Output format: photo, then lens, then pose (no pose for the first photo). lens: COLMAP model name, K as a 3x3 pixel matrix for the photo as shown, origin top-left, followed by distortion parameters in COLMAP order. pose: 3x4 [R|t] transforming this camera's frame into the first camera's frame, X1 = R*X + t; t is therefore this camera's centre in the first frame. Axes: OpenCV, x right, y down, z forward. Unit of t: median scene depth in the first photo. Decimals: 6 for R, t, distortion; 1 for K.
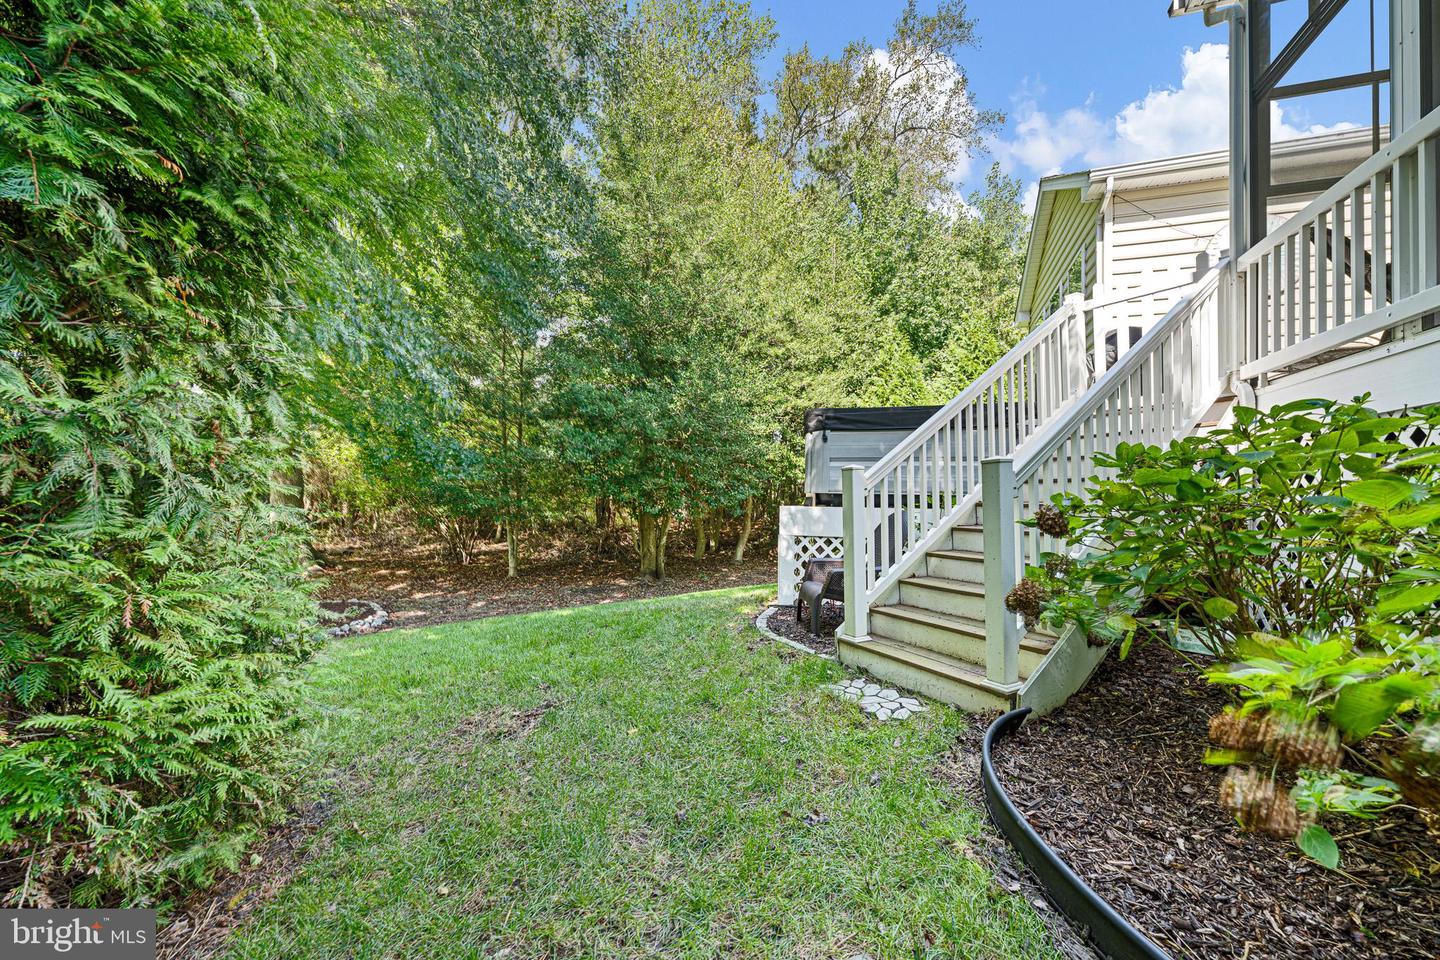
lens RADIAL K [[581.6, 0, 714.4], [0, 581.6, 493.8], [0, 0, 1]] dist [-0.000903, 0.000063]
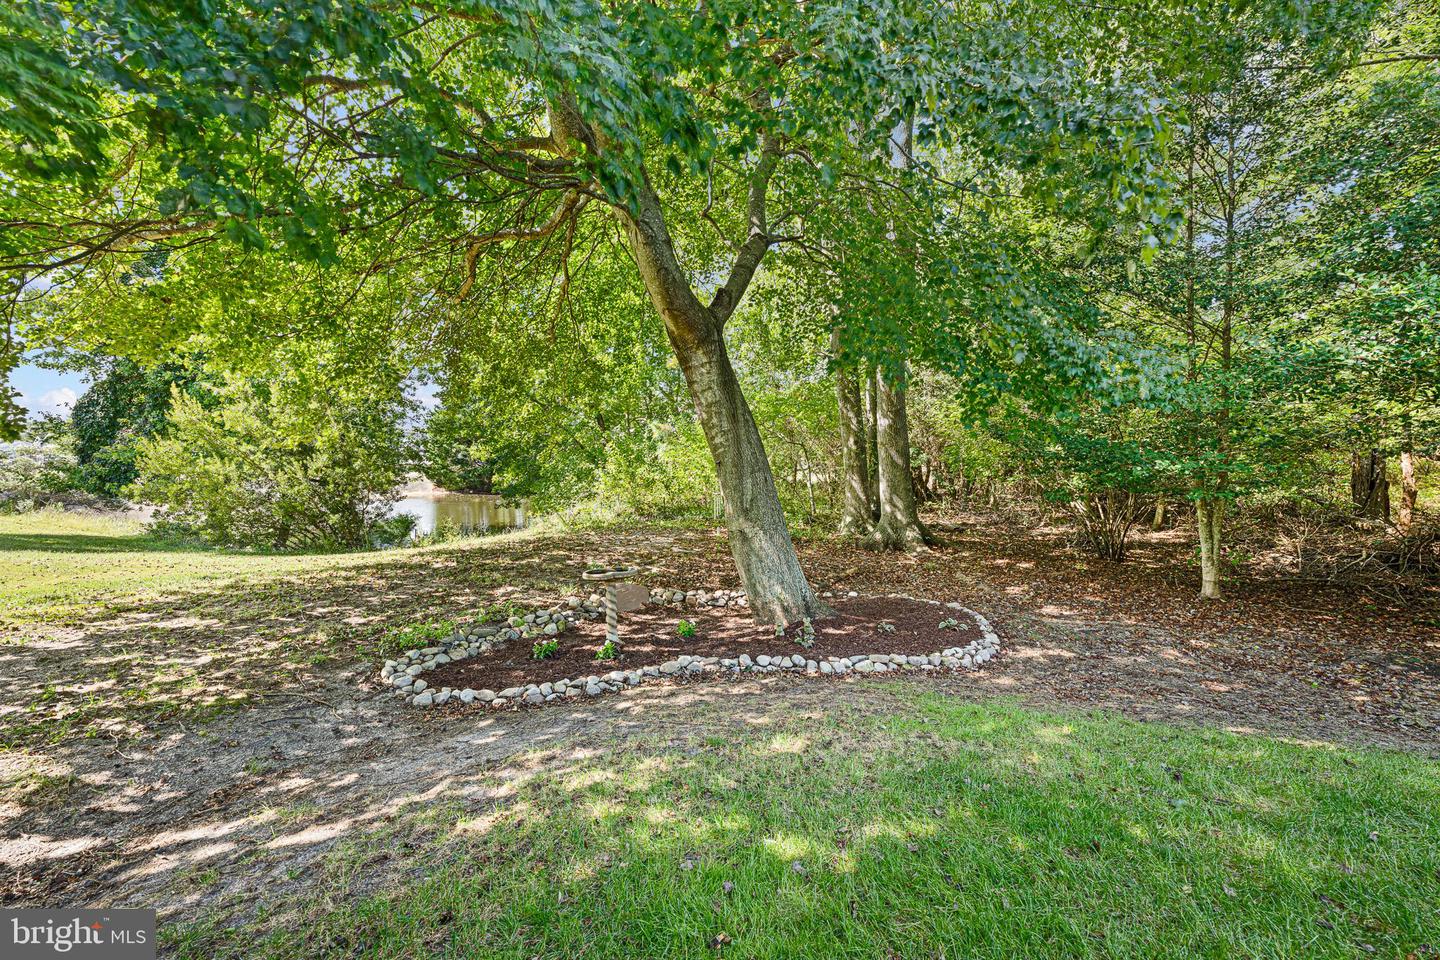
lens RADIAL K [[581.6, 0, 714.8], [0, 581.6, 479.5], [0, 0, 1]] dist [-0.000903, 0.000063]
pose [[0.558387, 0.009332, -0.829528, -0.122382], [0.008106, 0.999828, 0.016705, 0.009743], [0.829541, -0.016052, 0.558215, 0.225600]]
